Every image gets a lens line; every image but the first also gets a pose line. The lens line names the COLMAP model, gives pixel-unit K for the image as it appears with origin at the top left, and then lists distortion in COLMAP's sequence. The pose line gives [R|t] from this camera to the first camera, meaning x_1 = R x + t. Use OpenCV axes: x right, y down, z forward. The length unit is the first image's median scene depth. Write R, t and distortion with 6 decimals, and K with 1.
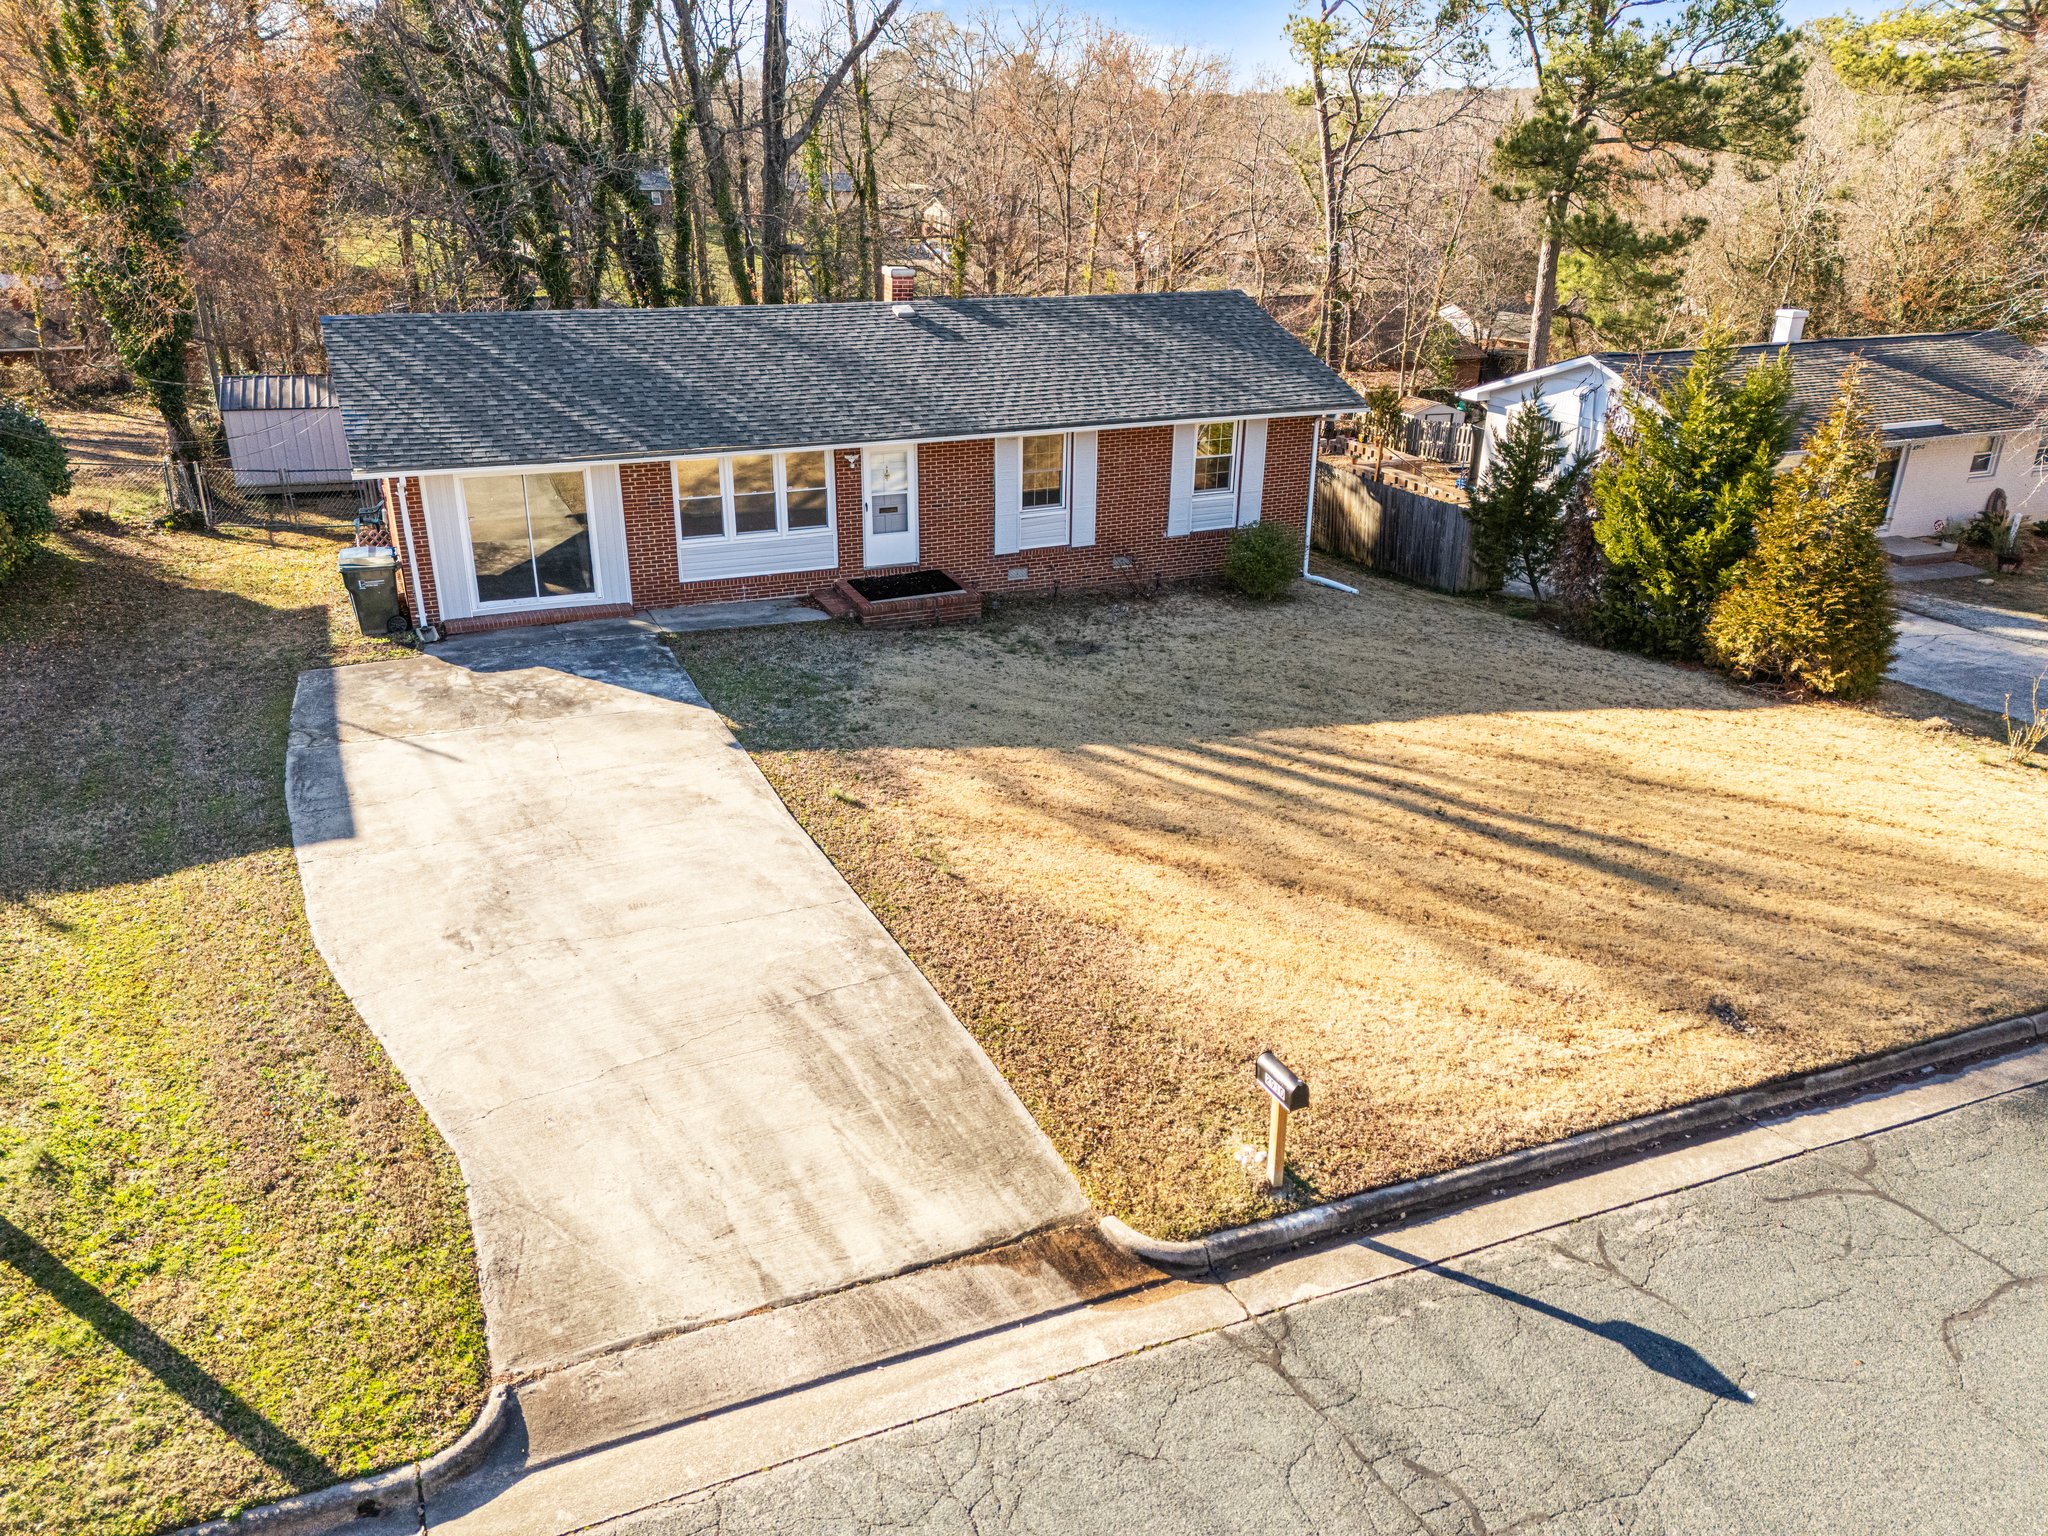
lens RADIAL K [[1509.0, 0, 1024.0], [0, 1509.0, 768.0], [0, 0, 1]] dist [0.101600, -0.113506]
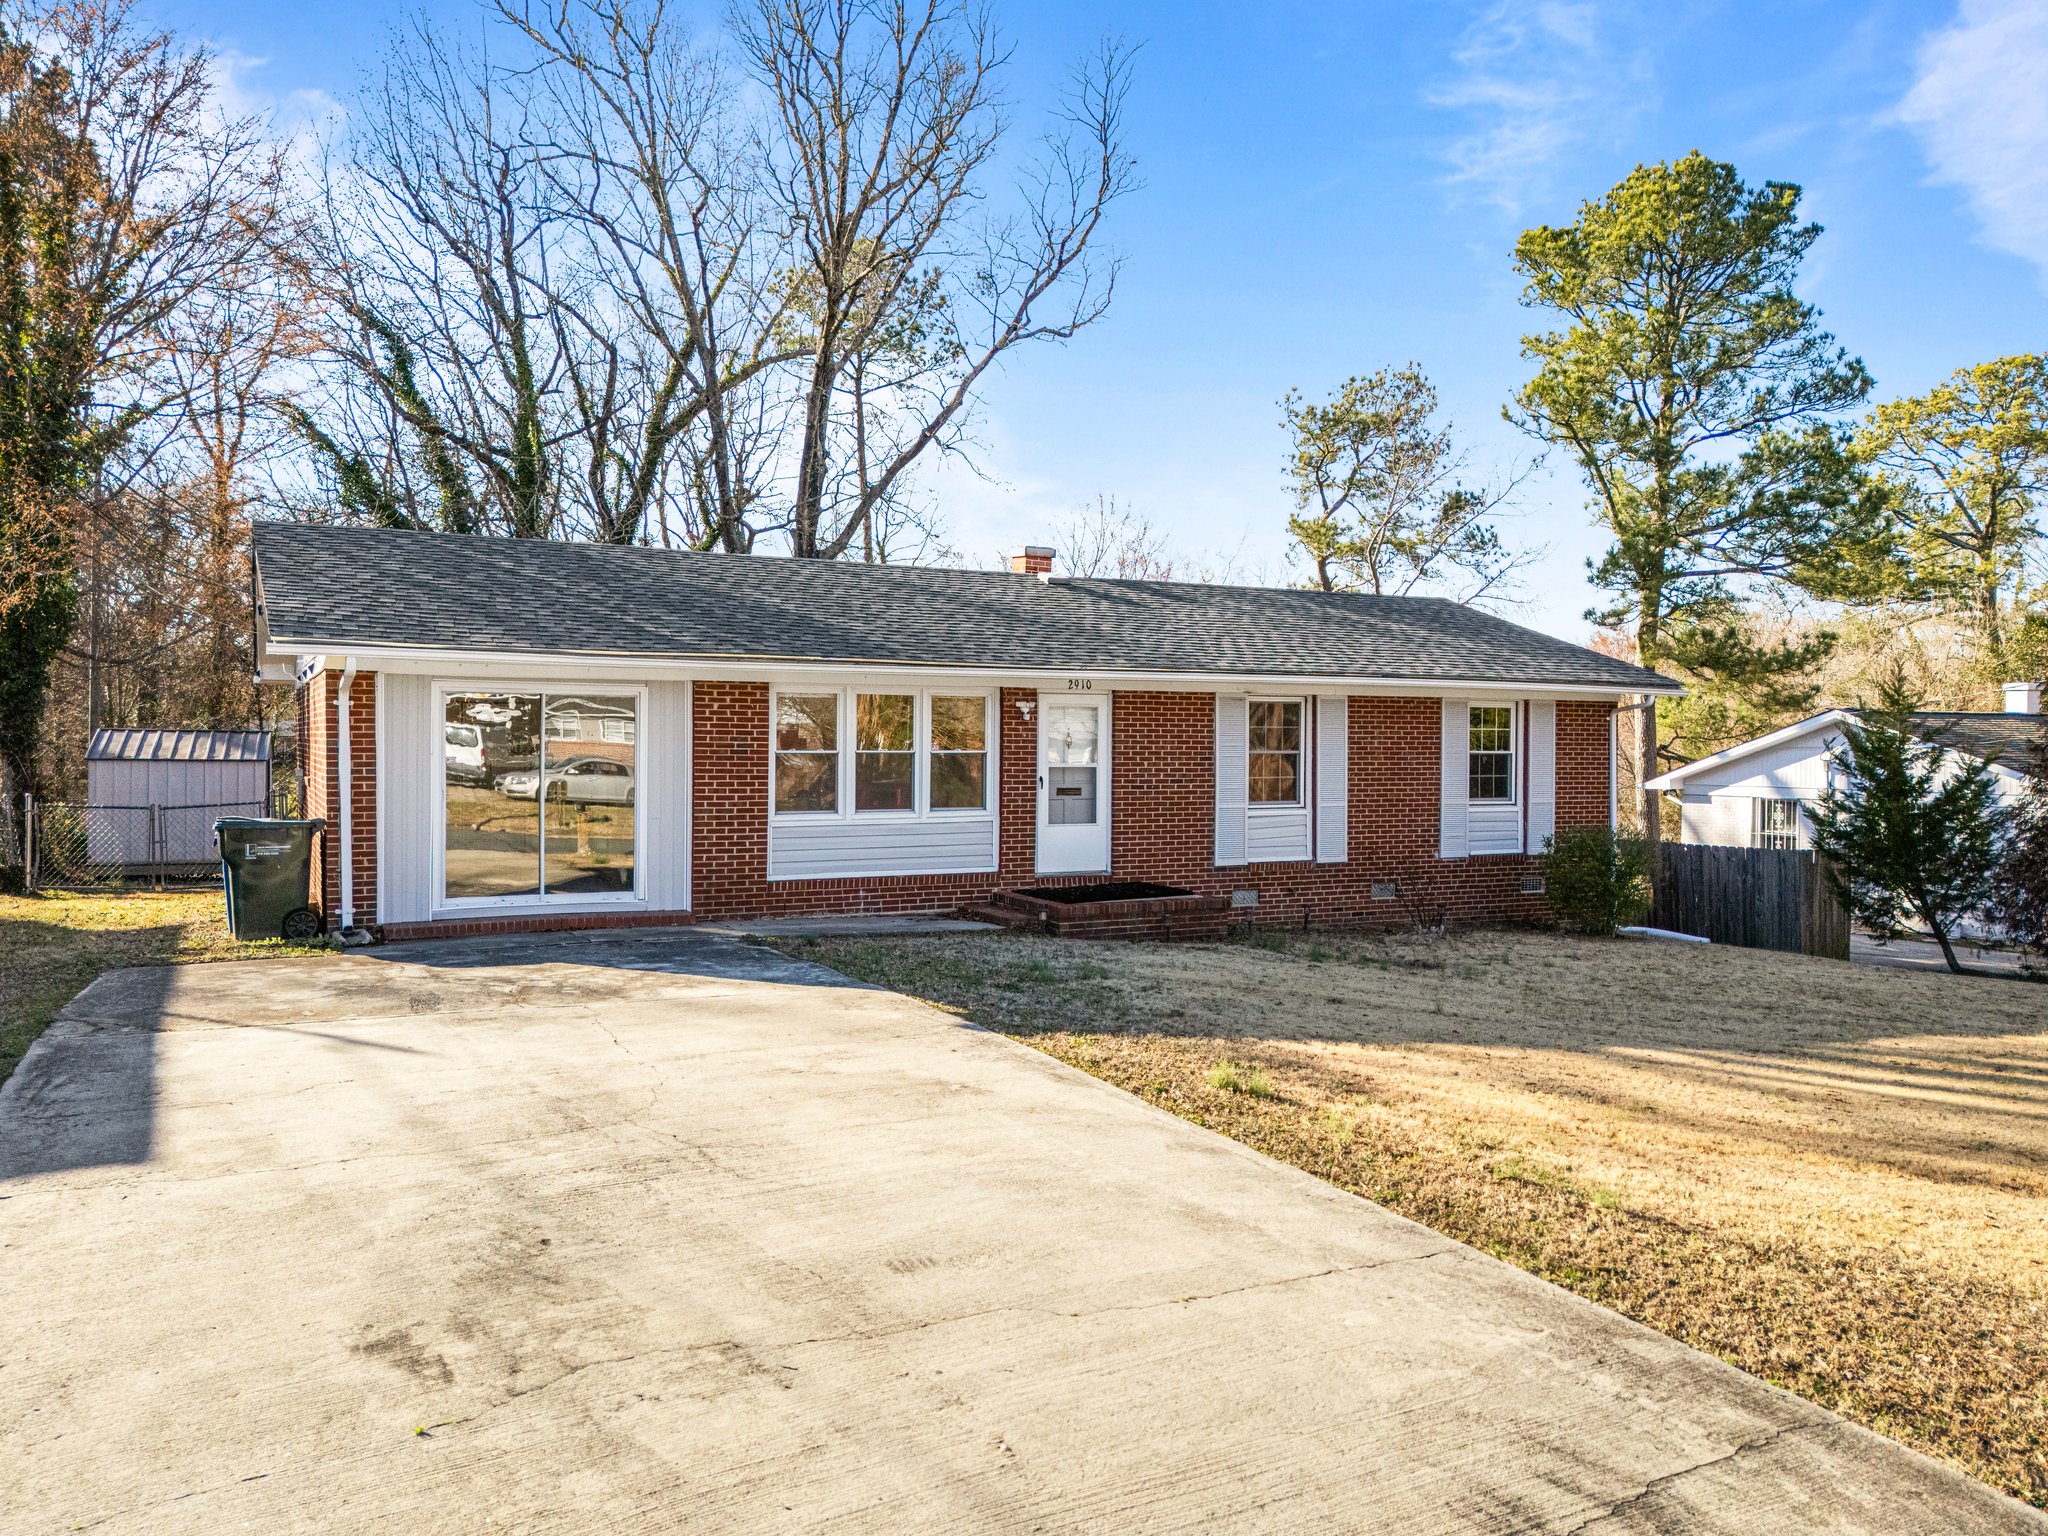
lens RADIAL K [[1509.0, 0, 1024.0], [0, 1509.0, 768.0], [0, 0, 1]] dist [0.101600, -0.113506]
pose [[0.998325, -0.009053, 0.057145, -0.172145], [0.029716, 0.927683, -0.372184, 0.081084], [-0.049643, 0.373259, 0.926398, 0.434212]]
